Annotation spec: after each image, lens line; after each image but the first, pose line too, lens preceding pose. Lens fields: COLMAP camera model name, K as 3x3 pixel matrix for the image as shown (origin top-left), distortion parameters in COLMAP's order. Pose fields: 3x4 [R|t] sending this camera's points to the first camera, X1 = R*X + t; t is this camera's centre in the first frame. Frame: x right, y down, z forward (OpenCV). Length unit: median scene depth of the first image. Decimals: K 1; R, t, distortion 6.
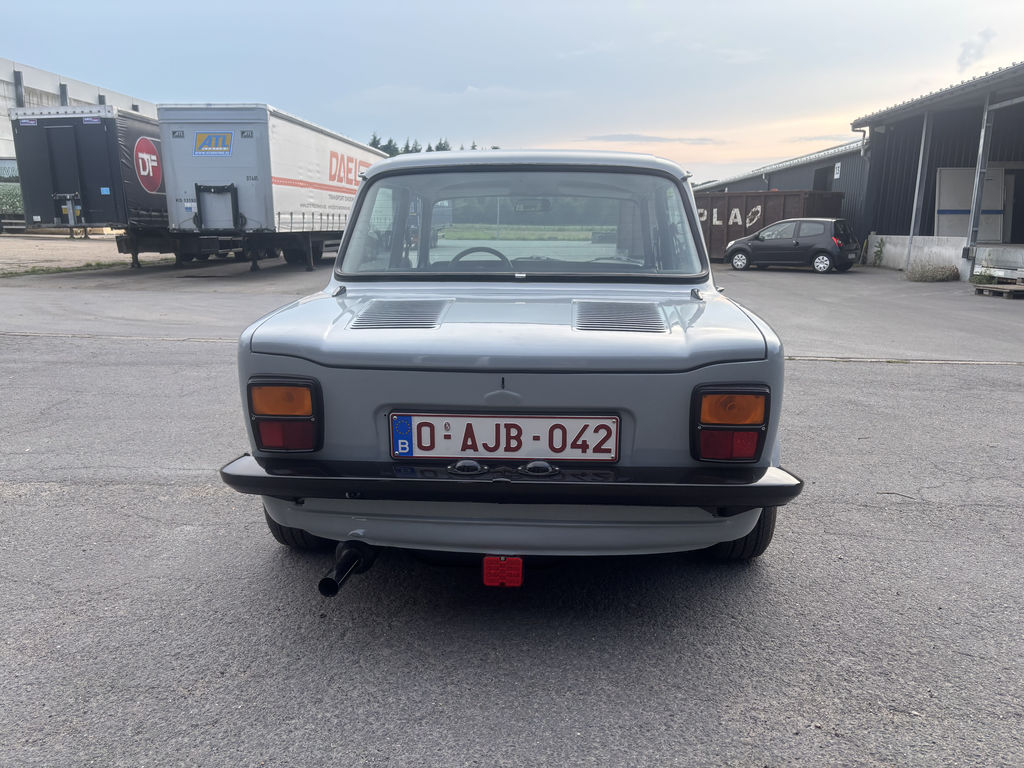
lens RADIAL K [[795.8, 0, 511.2], [0, 795.8, 380.7], [0, 0, 1]] dist [0.001662, -0.023554]
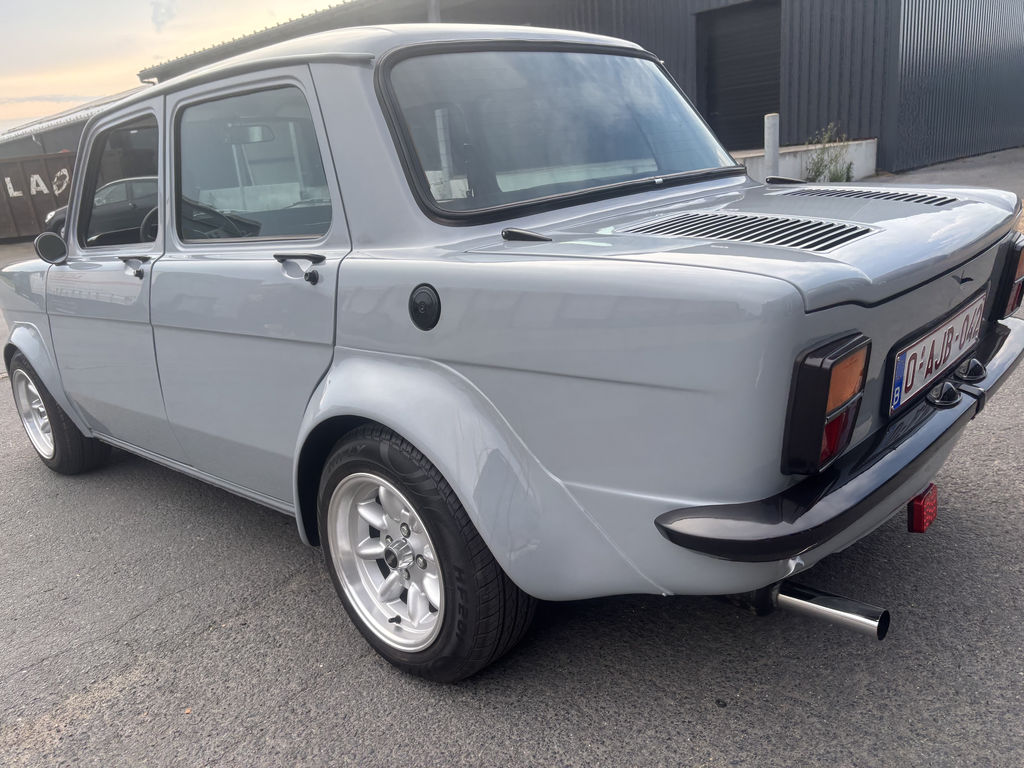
lens RADIAL K [[795.8, 0, 512.0], [0, 795.8, 389.6], [0, 0, 1]] dist [0.001662, -0.023554]
pose [[0.616122, -0.272039, 0.739181, -0.095529], [0.233101, 0.959400, 0.158791, -0.012802], [-0.752368, 0.074469, 0.654521, 0.084470]]
